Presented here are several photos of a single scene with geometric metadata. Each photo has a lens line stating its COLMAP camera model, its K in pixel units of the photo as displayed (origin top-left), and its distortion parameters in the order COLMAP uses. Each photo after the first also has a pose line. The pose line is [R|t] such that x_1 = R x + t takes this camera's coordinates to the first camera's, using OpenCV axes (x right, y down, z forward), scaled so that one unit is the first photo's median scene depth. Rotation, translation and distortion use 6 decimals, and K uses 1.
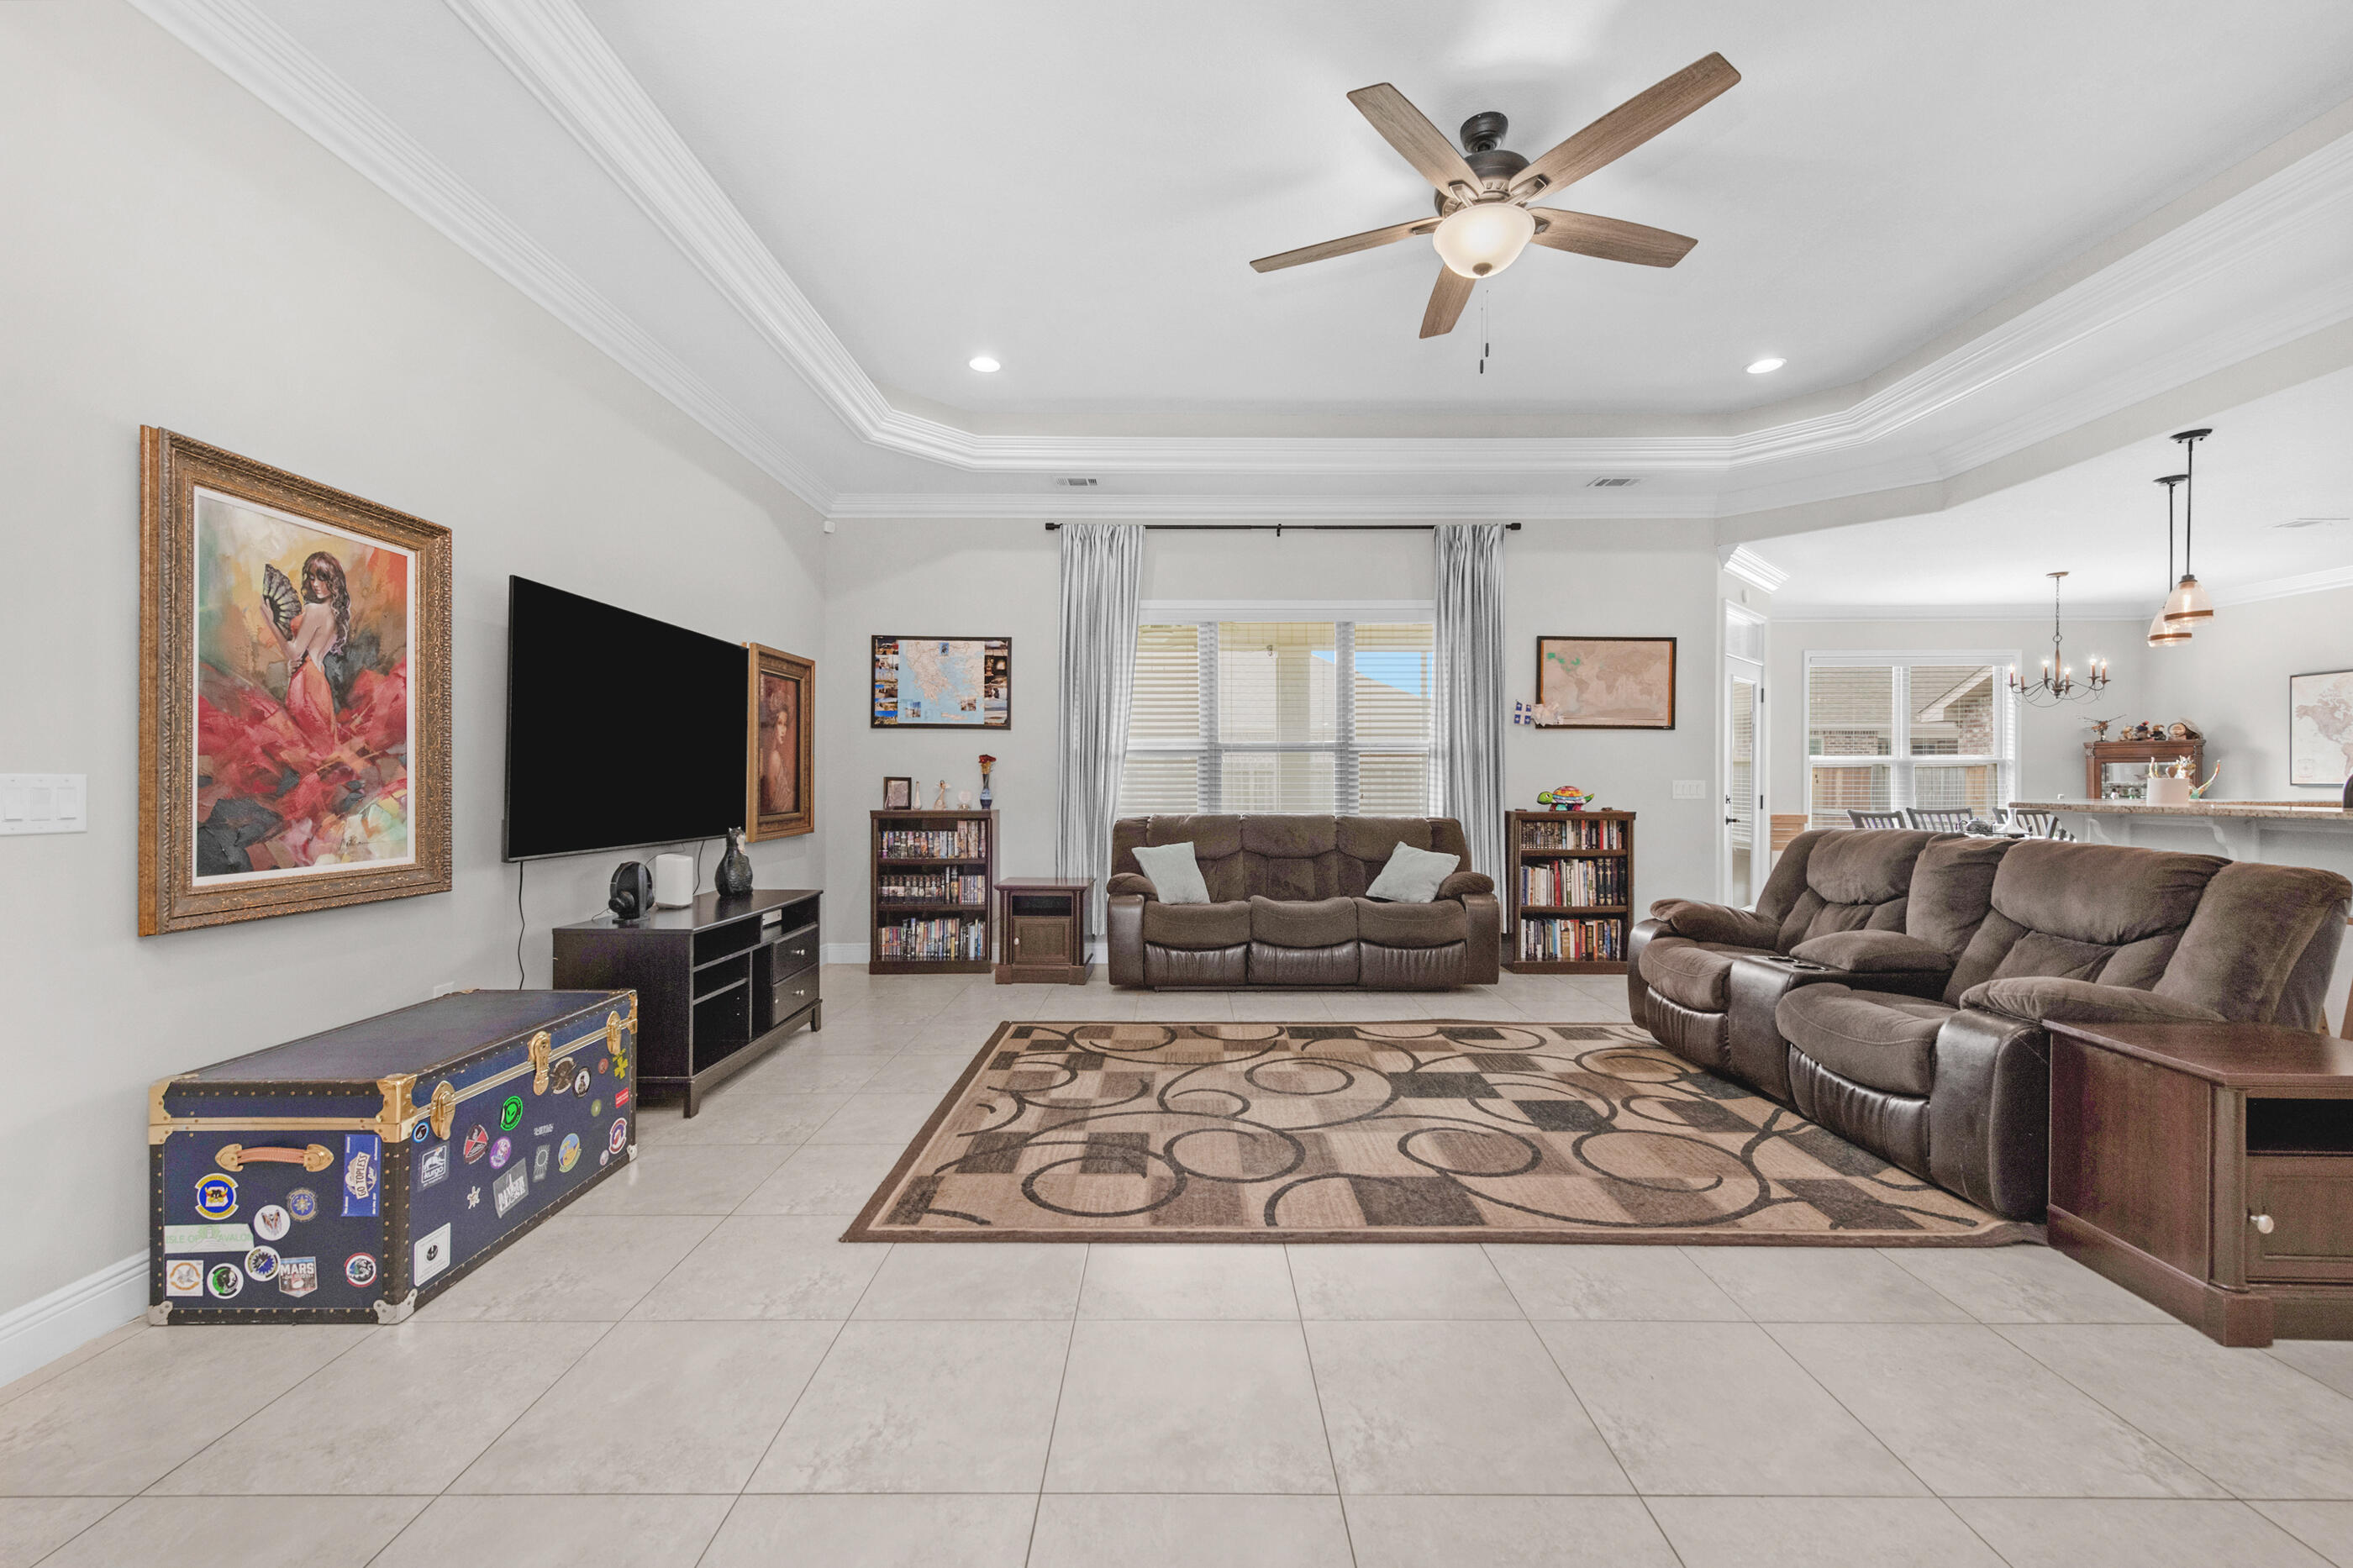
lens RADIAL K [[945.1, 0, 1160.9], [0, 945.1, 788.1], [0, 0, 1]] dist [0.004908, -0.000368]
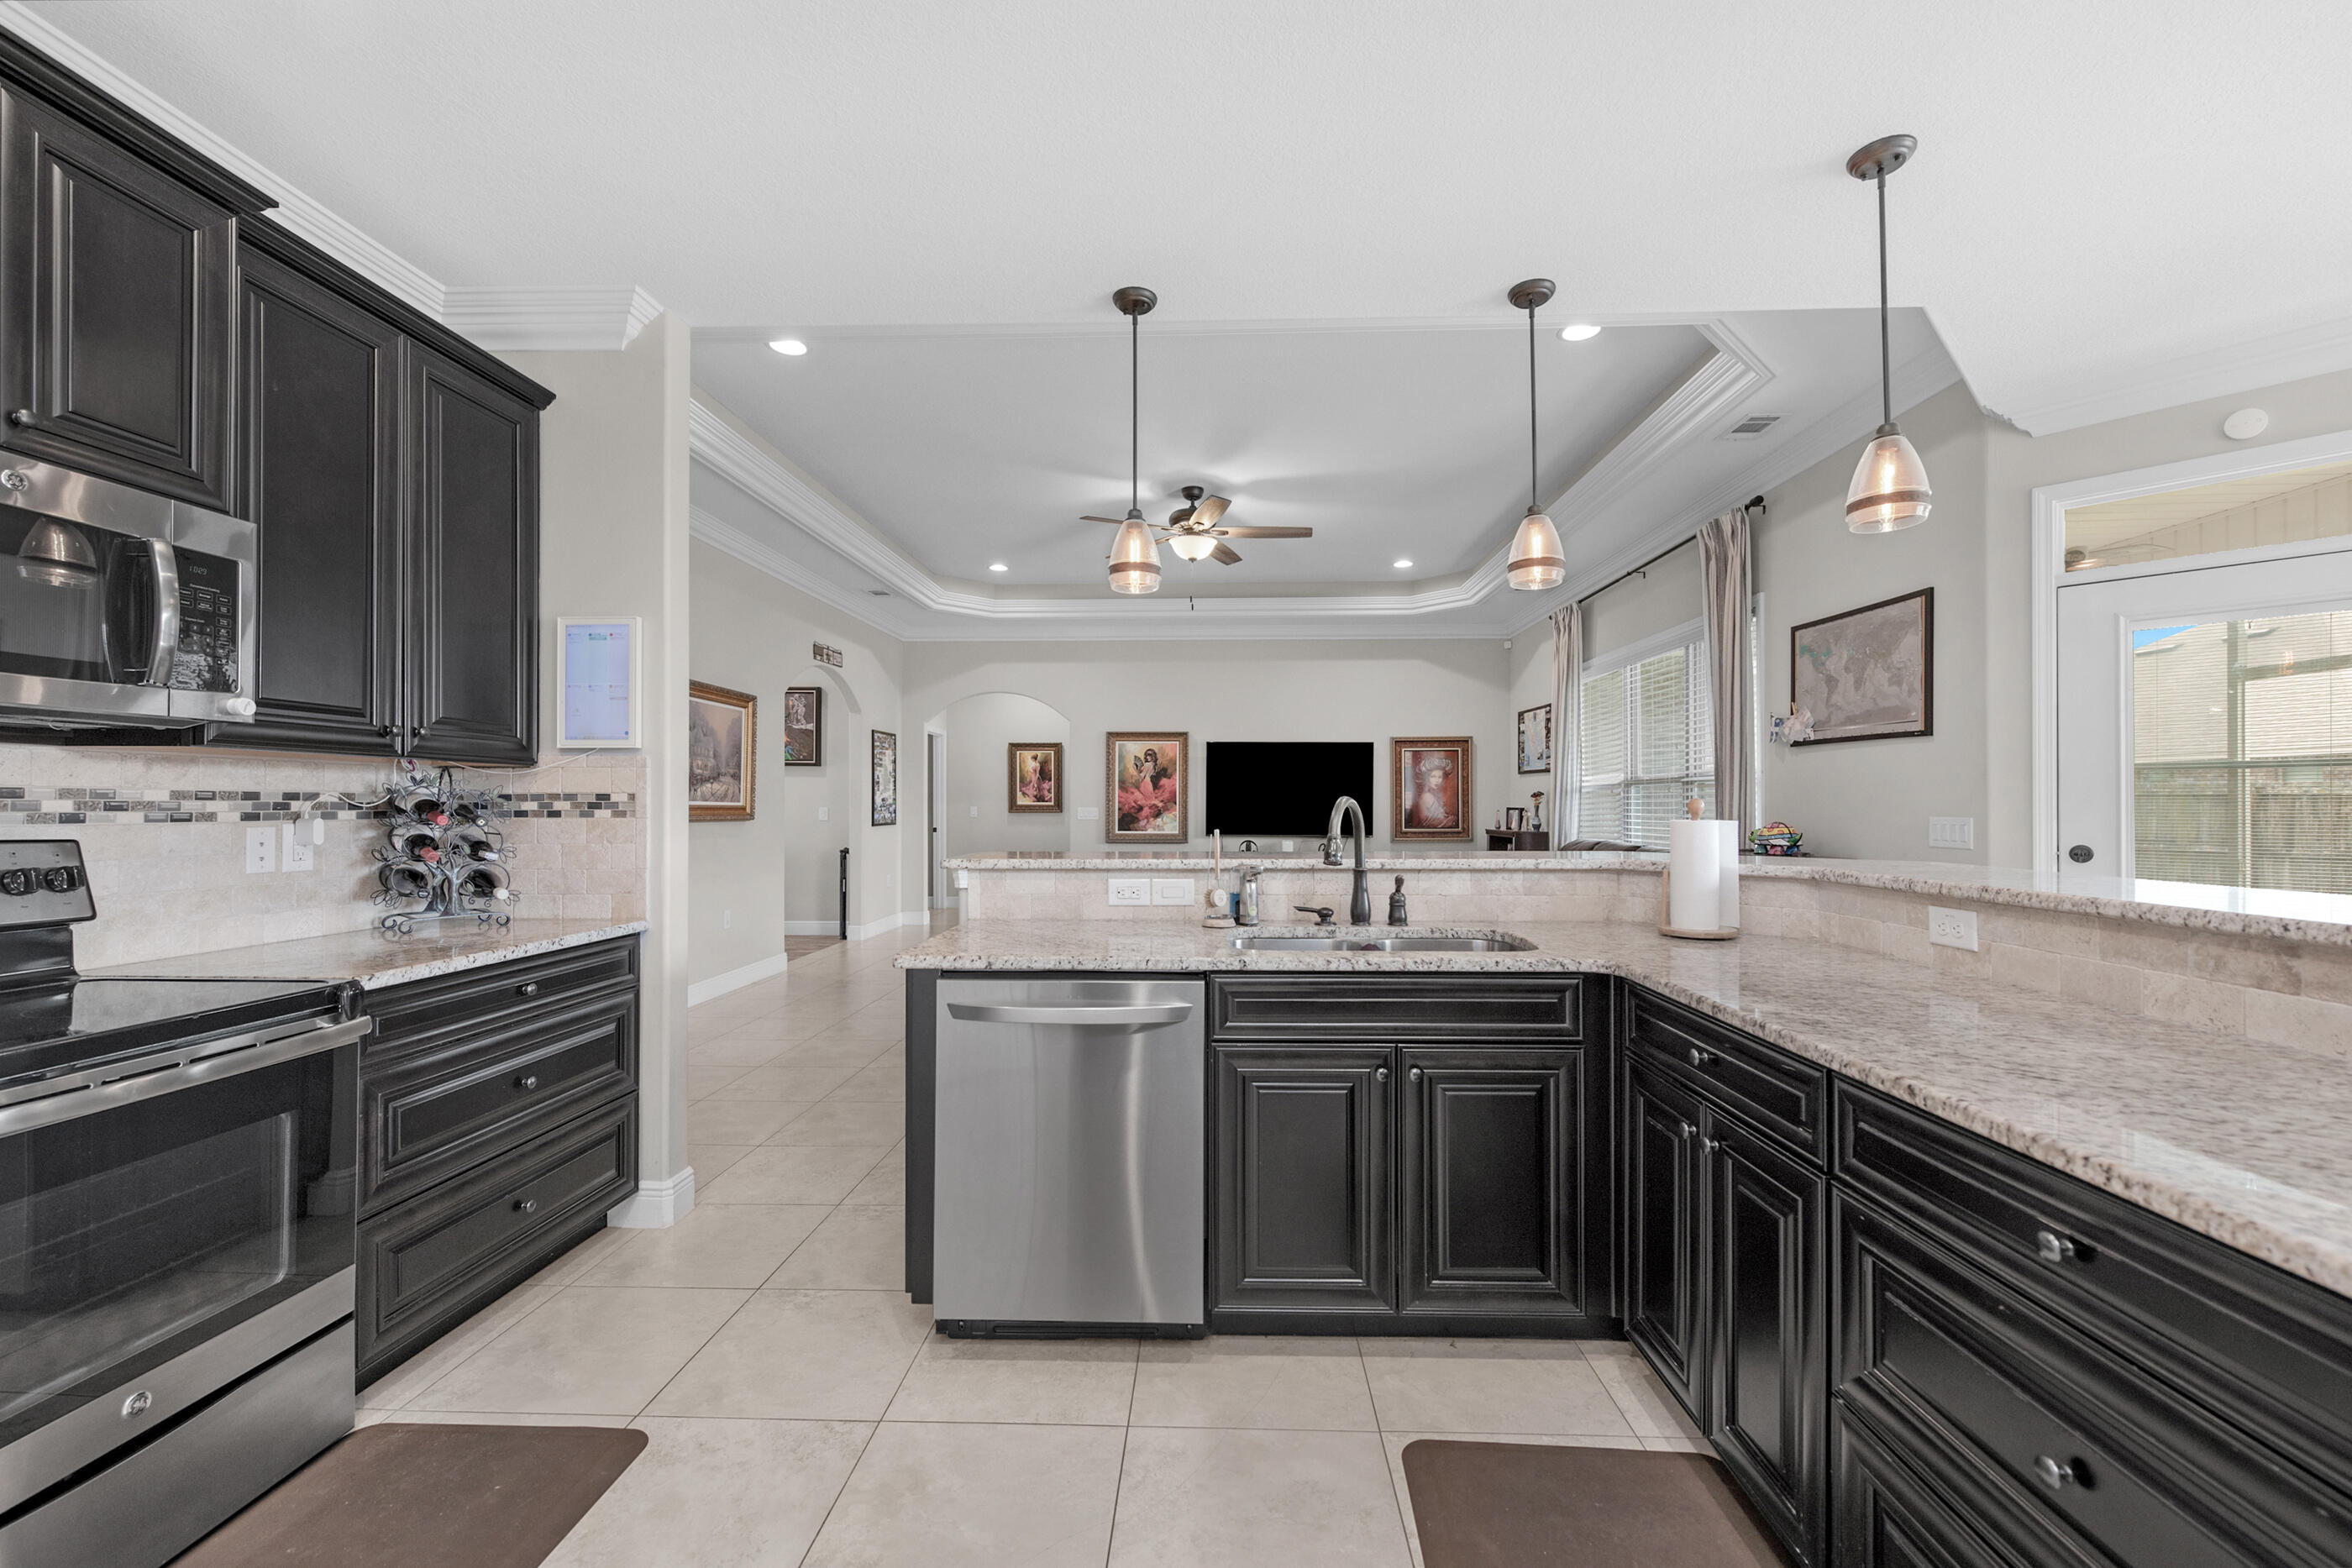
lens RADIAL K [[935.7, 0, 1187.1], [0, 935.7, 796.9], [0, 0, 1]] dist [0.001857, -0.000148]
pose [[-0.037980, -0.008327, -0.999244, 2.270442], [-0.009491, 0.999923, -0.007972, -0.021990], [0.999233, 0.009181, -0.038056, 1.029888]]
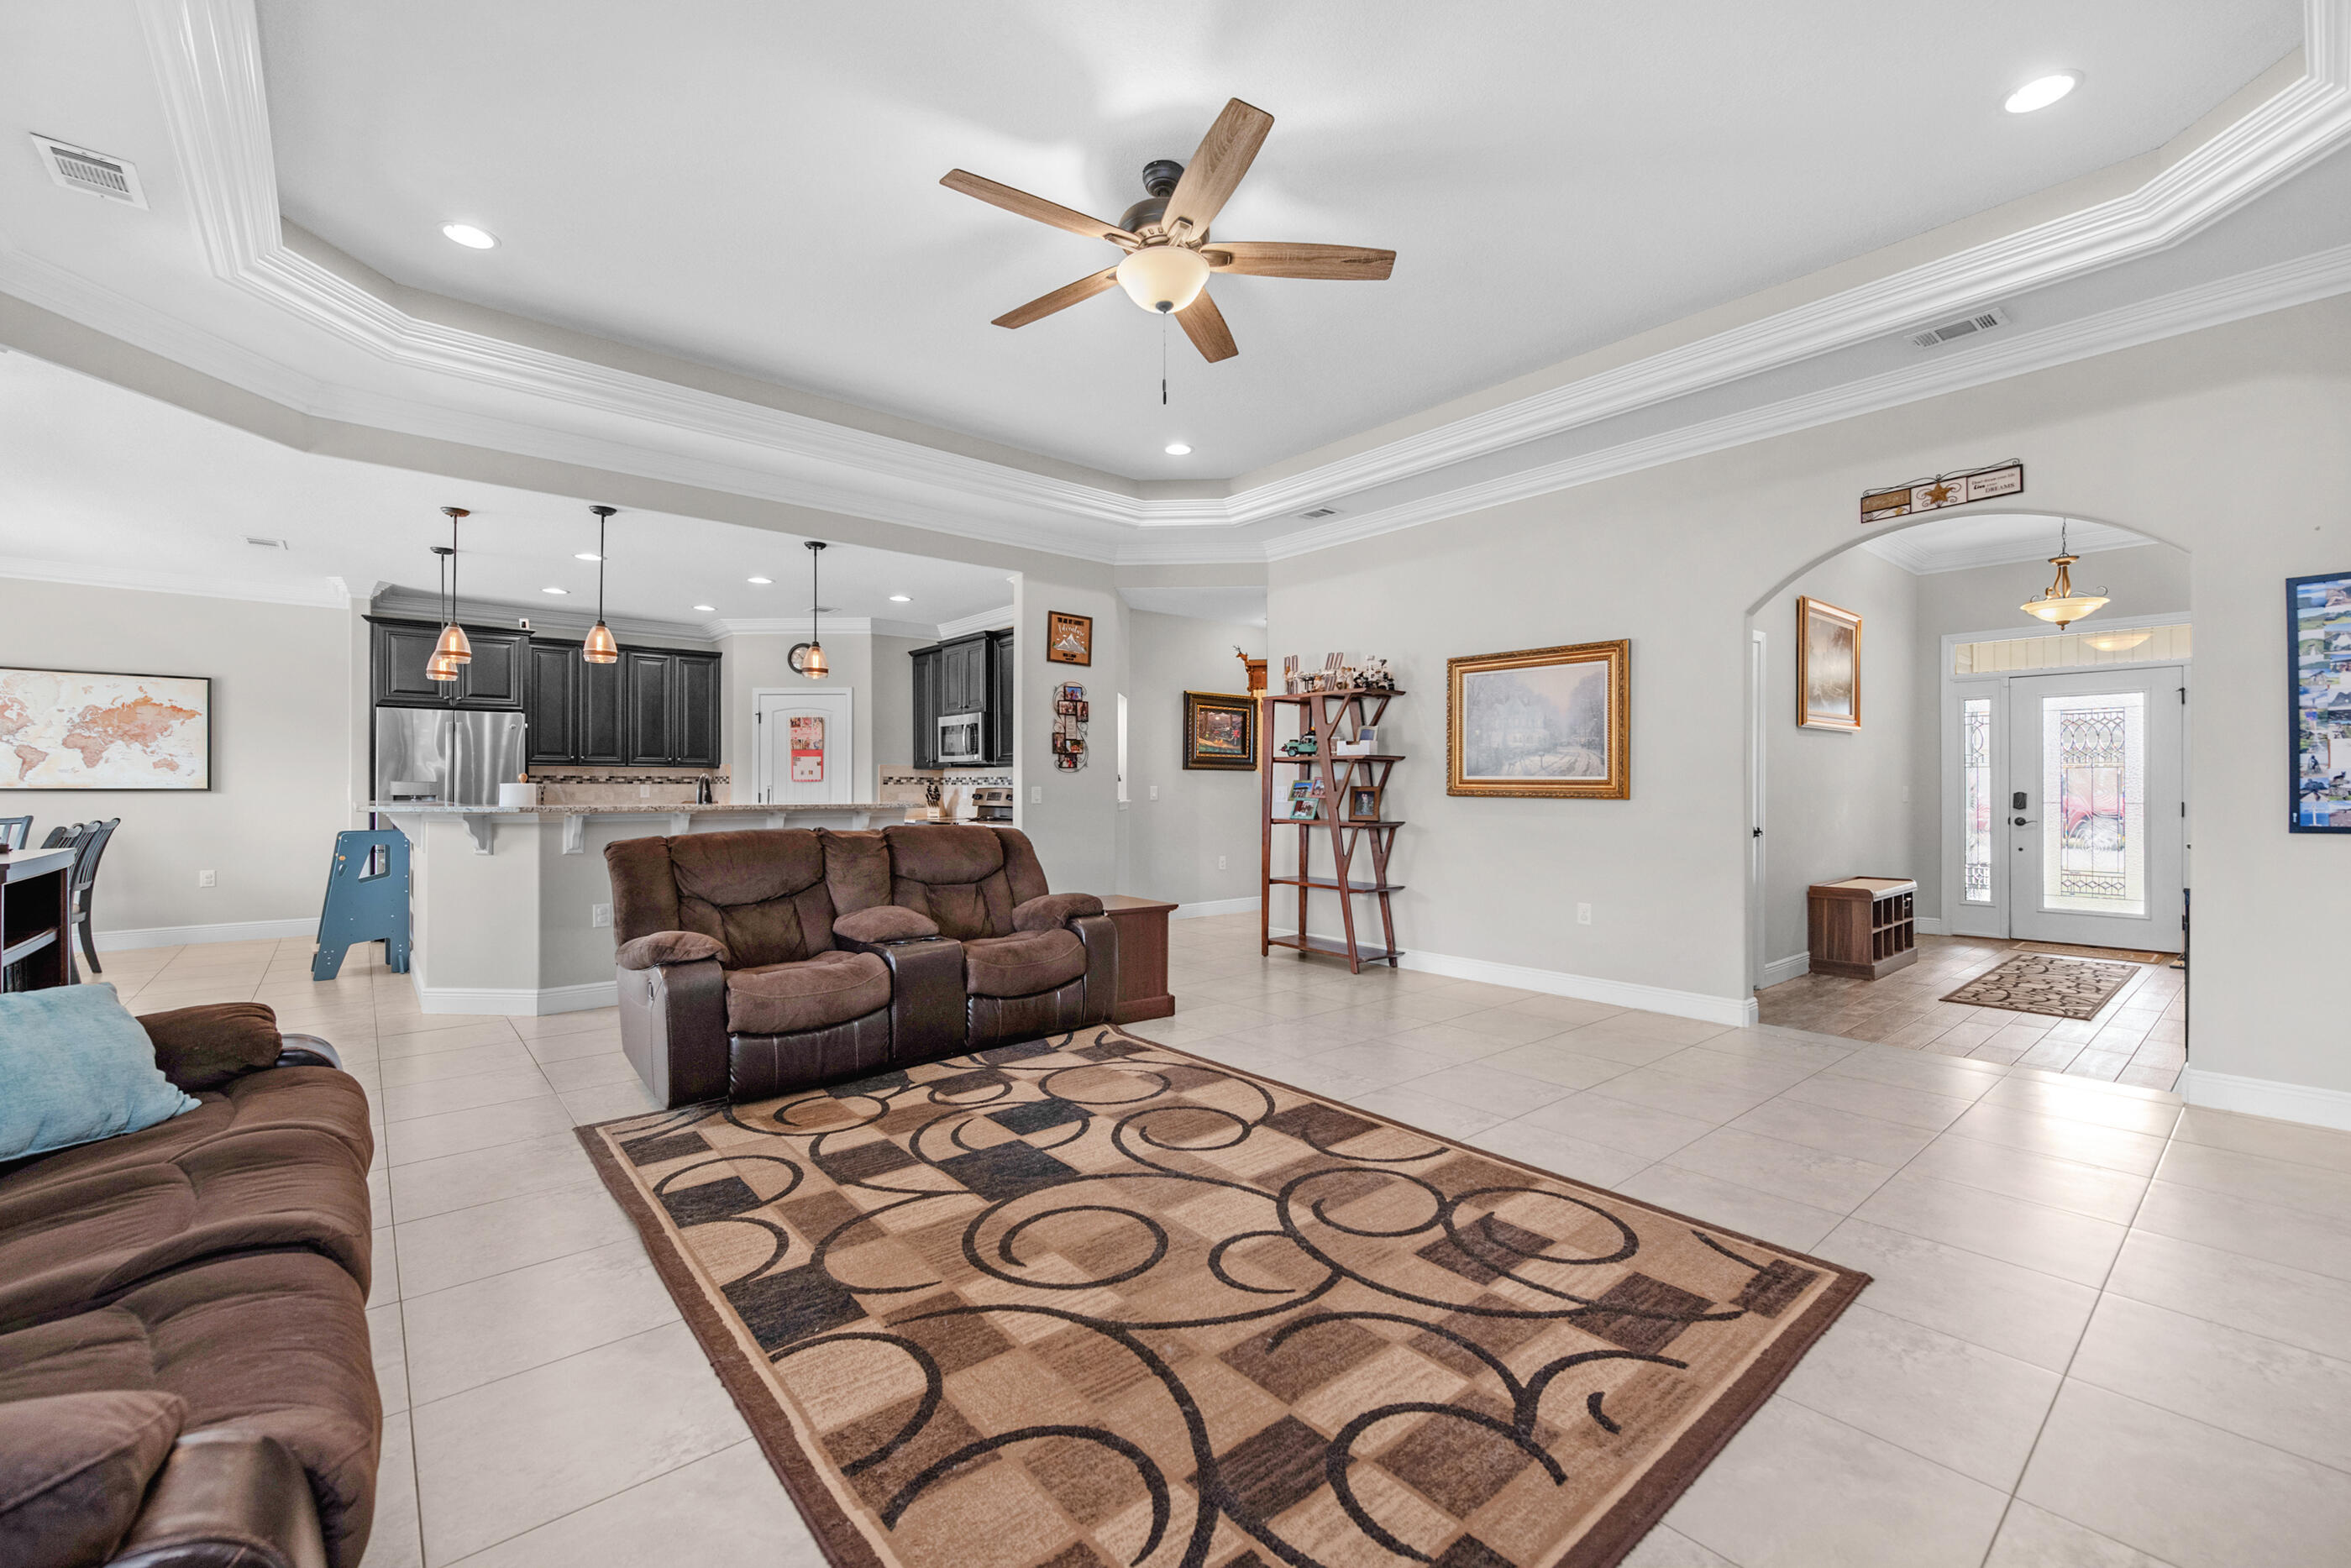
lens RADIAL K [[935.3, 0, 1186.6], [0, 935.3, 796.9], [0, 0, 1]] dist [0.001857, -0.000148]
pose [[-0.658087, -0.008847, 0.752889, -0.448971], [0.005050, 0.999857, 0.016162, -0.010033], [-0.752925, 0.014438, -0.657948, 1.617714]]
